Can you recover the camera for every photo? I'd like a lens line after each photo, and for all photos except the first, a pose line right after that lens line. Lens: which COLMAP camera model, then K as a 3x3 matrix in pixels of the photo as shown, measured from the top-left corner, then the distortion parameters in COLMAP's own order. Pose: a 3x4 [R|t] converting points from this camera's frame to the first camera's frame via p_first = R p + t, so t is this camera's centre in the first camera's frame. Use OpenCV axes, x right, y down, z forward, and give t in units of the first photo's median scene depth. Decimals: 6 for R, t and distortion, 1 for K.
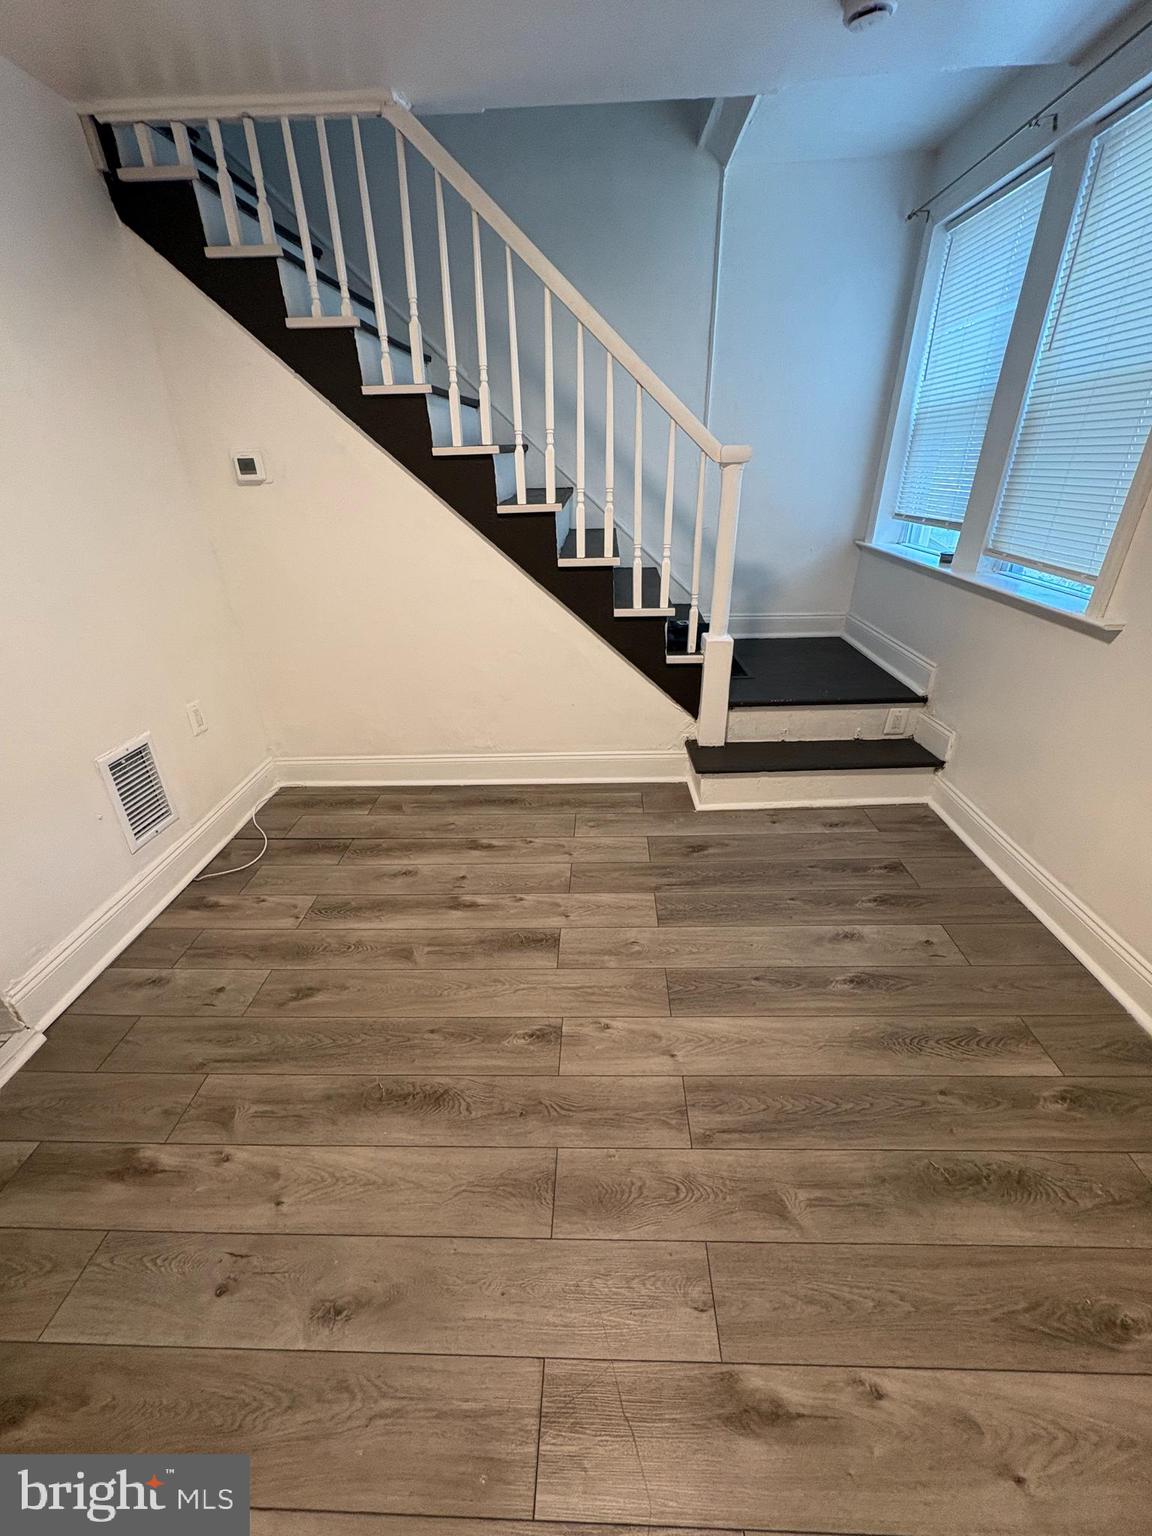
lens RADIAL K [[612.9, 0, 576.0], [0, 612.9, 765.3], [0, 0, 1]] dist [0.000786, -0.000059]
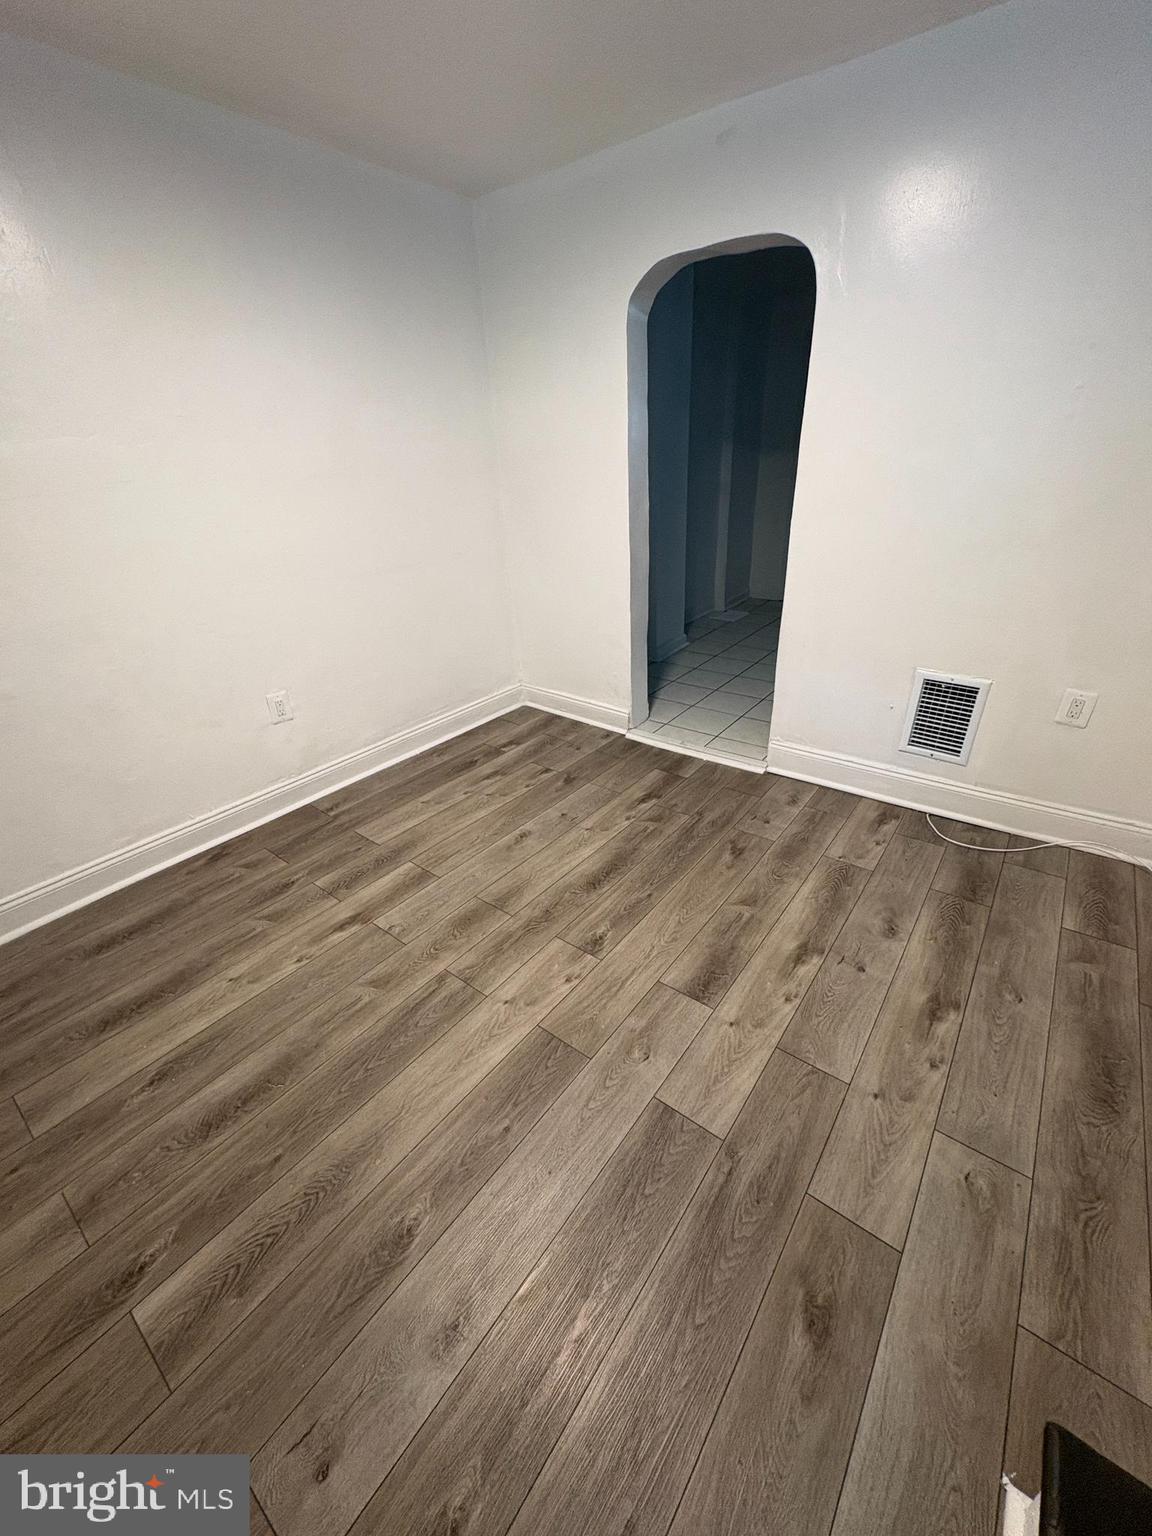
lens RADIAL K [[612.9, 0, 576.0], [0, 612.9, 765.3], [0, 0, 1]] dist [0.000786, -0.000059]
pose [[-0.578164, 0.414824, -0.702600, 0.546119], [-0.307036, 0.687204, 0.658392, -0.465679], [0.755947, 0.596382, -0.269951, 0.910867]]
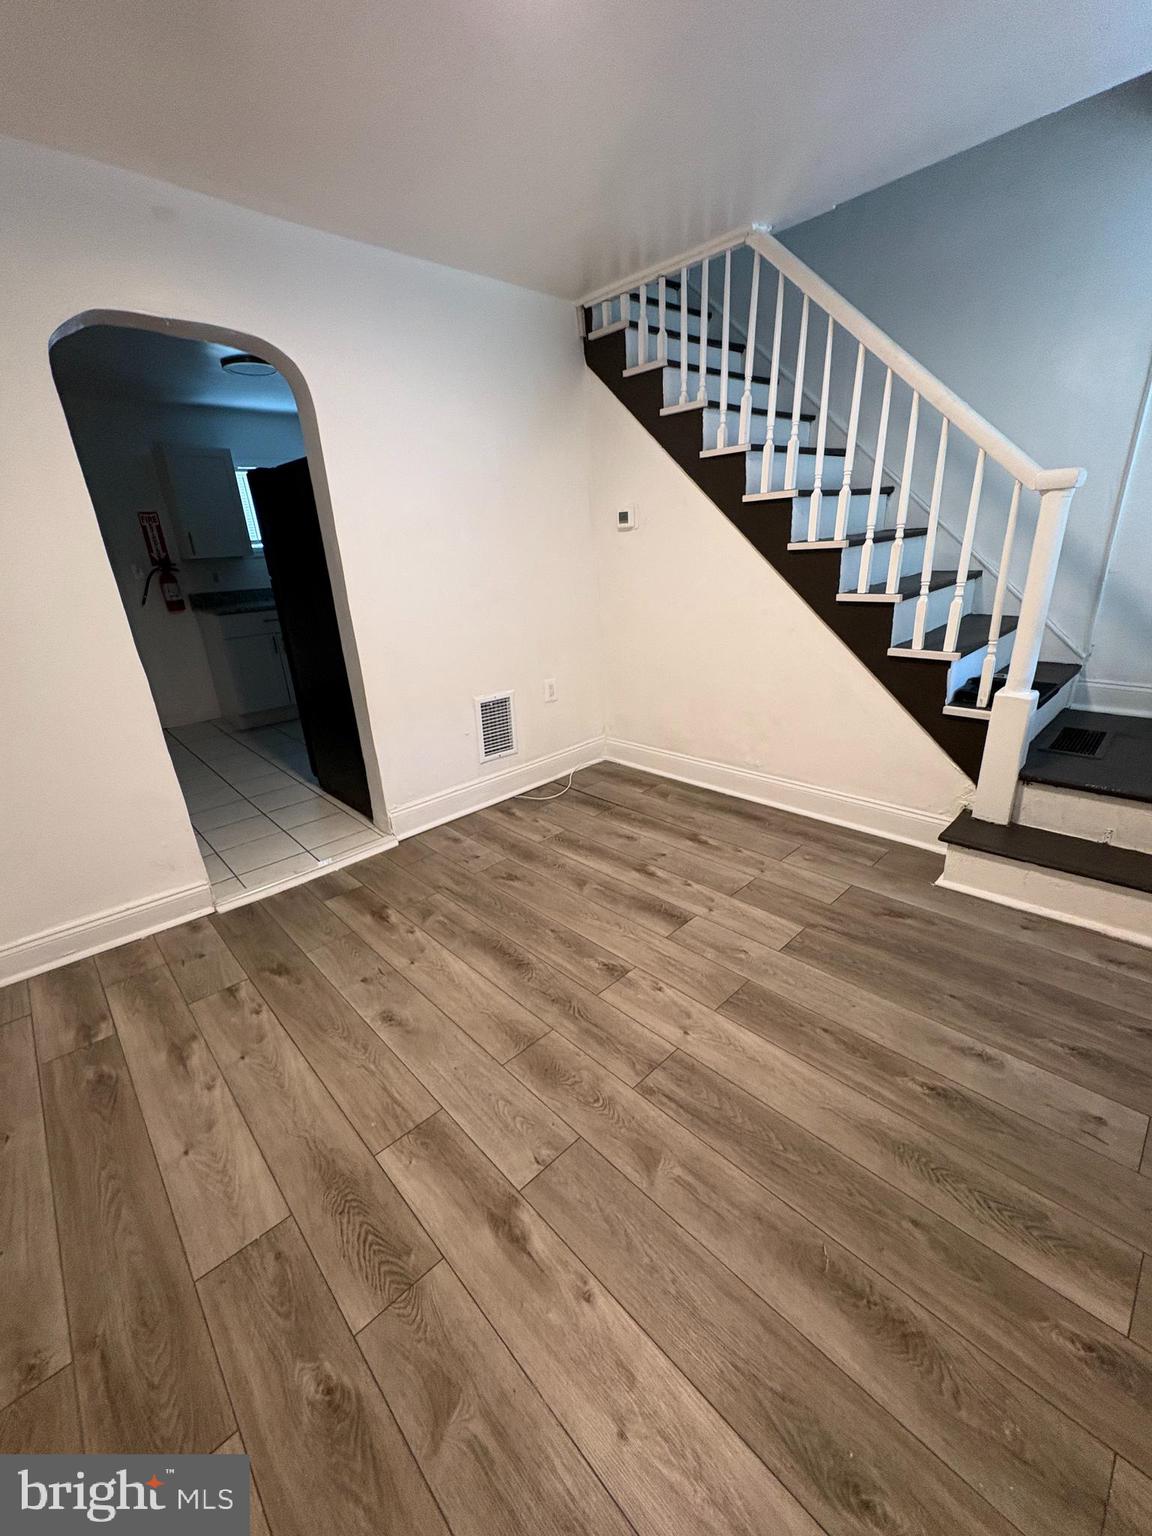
lens RADIAL K [[612.9, 0, 576.0], [0, 612.9, 765.3], [0, 0, 1]] dist [0.000786, -0.000059]
pose [[0.712893, 0.226923, -0.663543, 0.499852], [-0.278304, 0.960045, 0.029320, 0.038112], [0.643685, 0.163765, 0.747563, 0.000473]]
